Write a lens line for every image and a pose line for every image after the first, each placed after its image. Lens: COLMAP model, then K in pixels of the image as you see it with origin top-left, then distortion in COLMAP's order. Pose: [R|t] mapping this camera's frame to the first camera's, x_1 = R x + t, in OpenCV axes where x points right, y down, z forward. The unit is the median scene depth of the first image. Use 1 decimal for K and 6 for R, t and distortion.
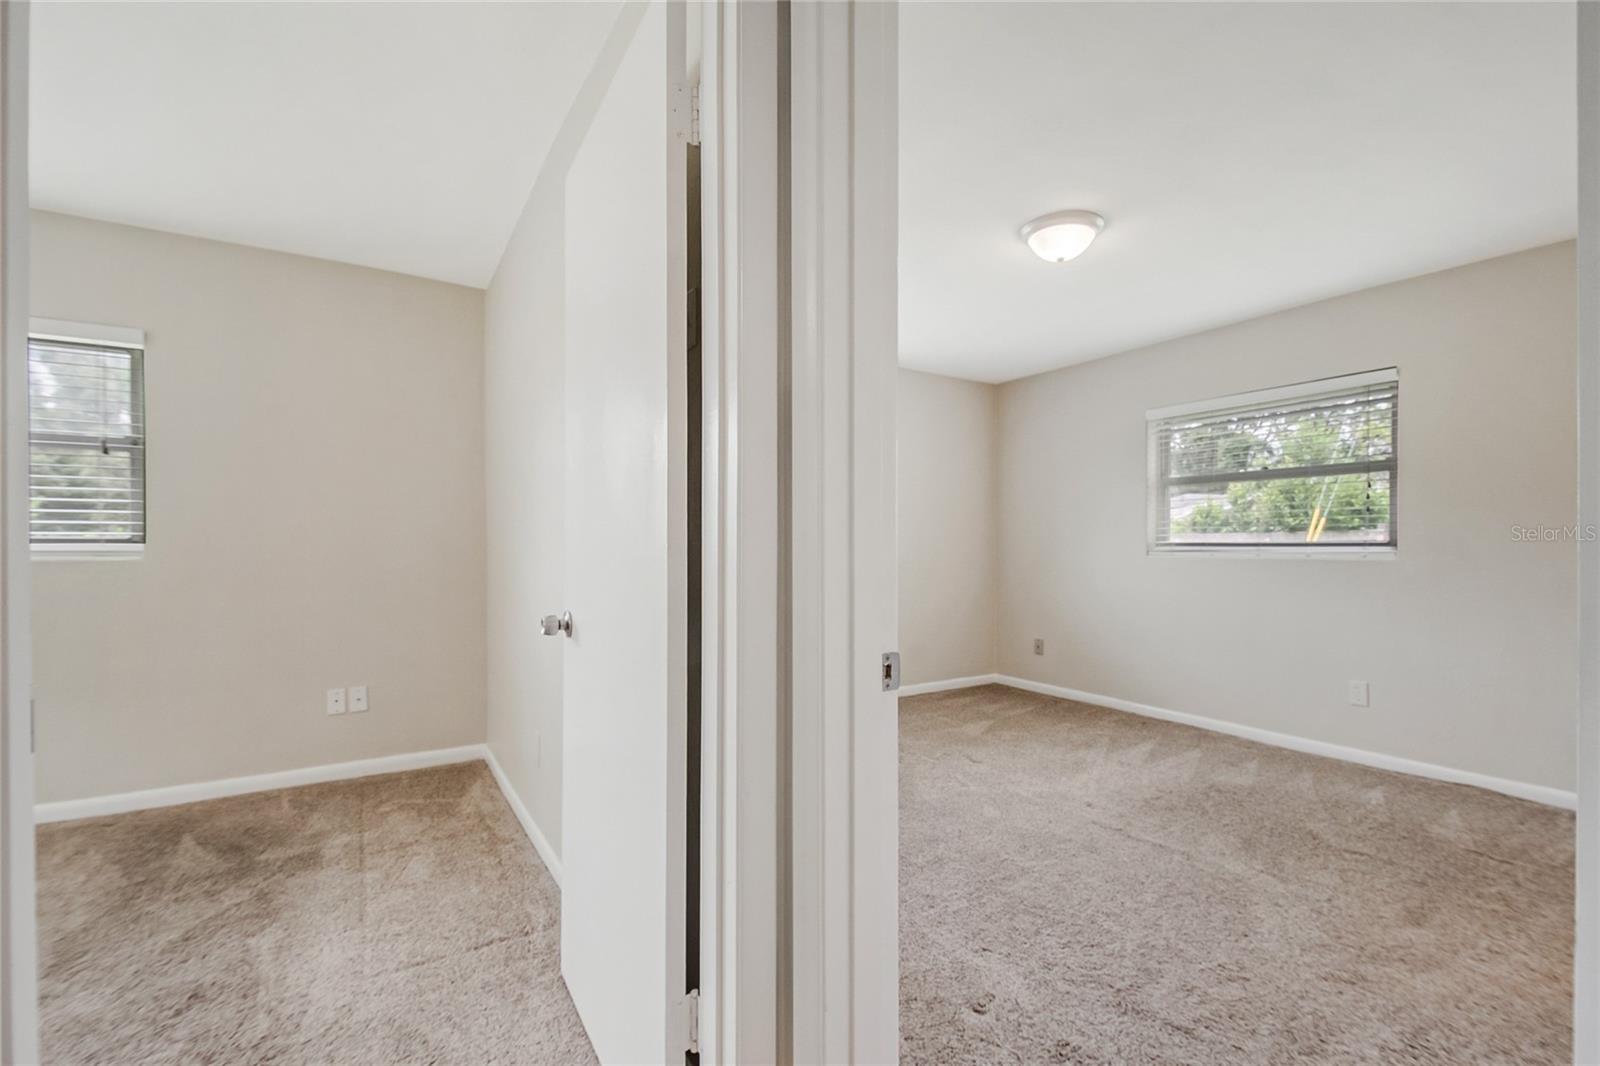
lens RADIAL K [[701.3, 0, 799.7], [0, 701.3, 530.0], [0, 0, 1]] dist [0.003043, -0.008260]
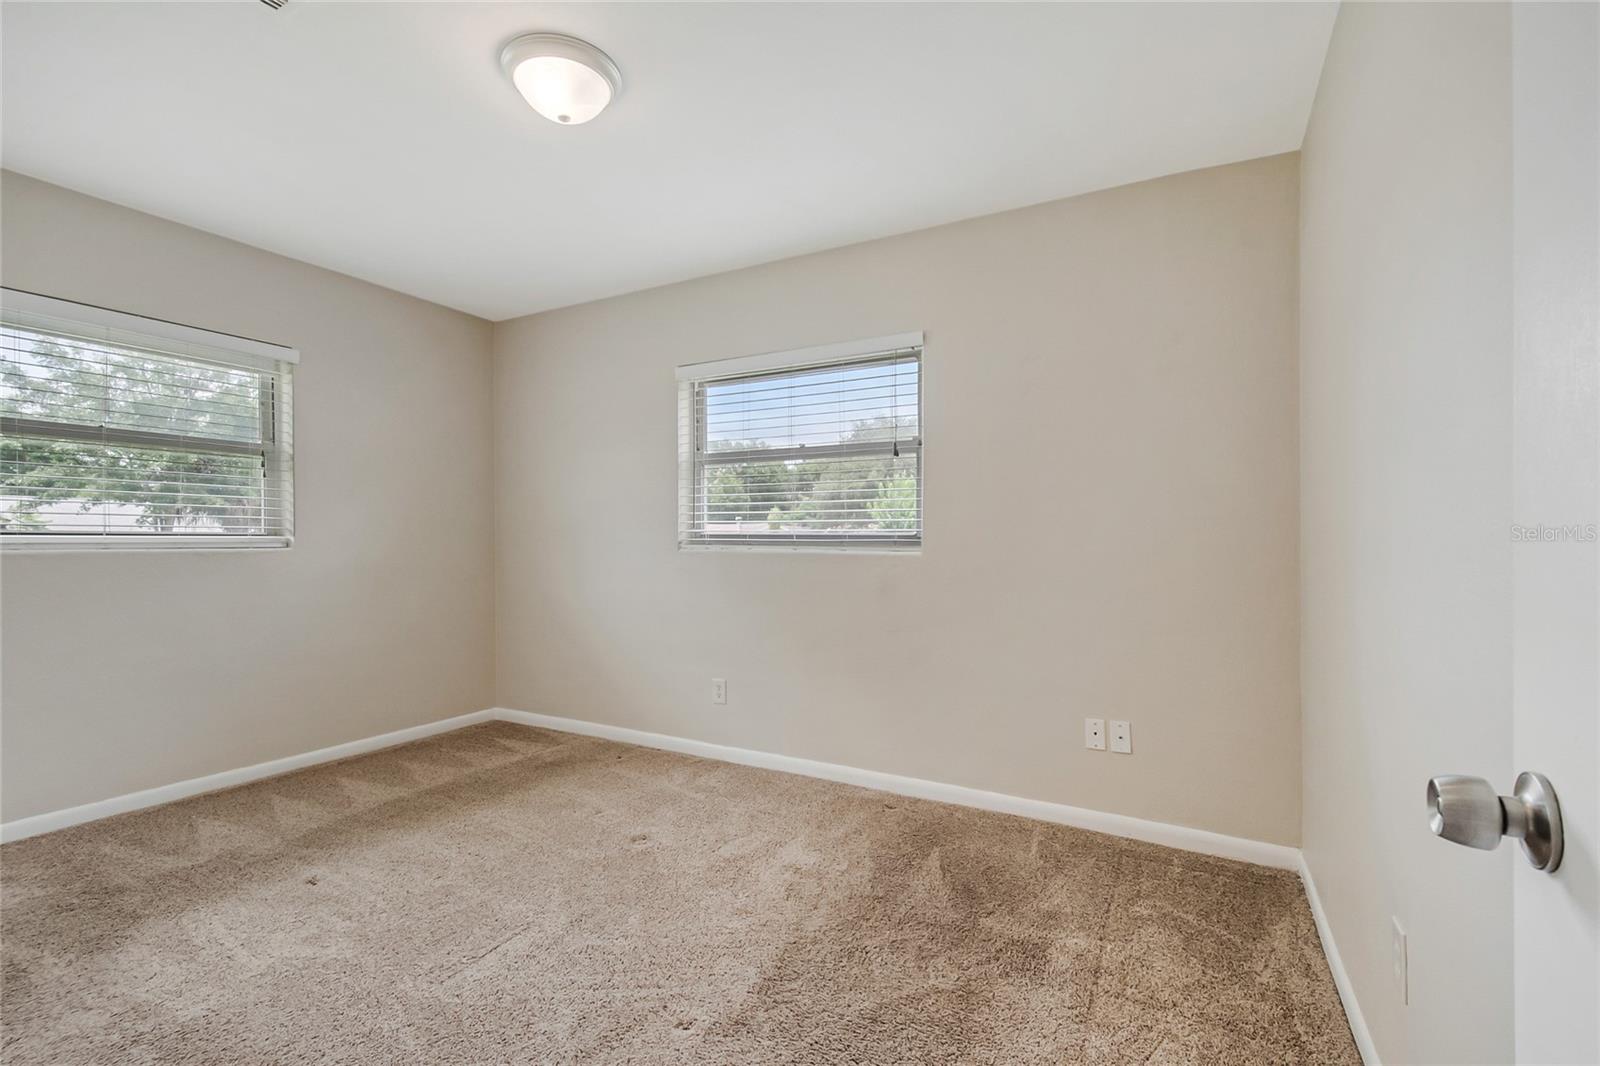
lens RADIAL K [[701.3, 0, 777.7], [0, 701.3, 496.5], [0, 0, 1]] dist [0.003043, -0.008260]
pose [[0.479441, -0.036993, -0.876794, -0.126373], [-0.007774, 0.998893, -0.046396, 0.007056], [0.877540, 0.029061, 0.478622, 0.325062]]
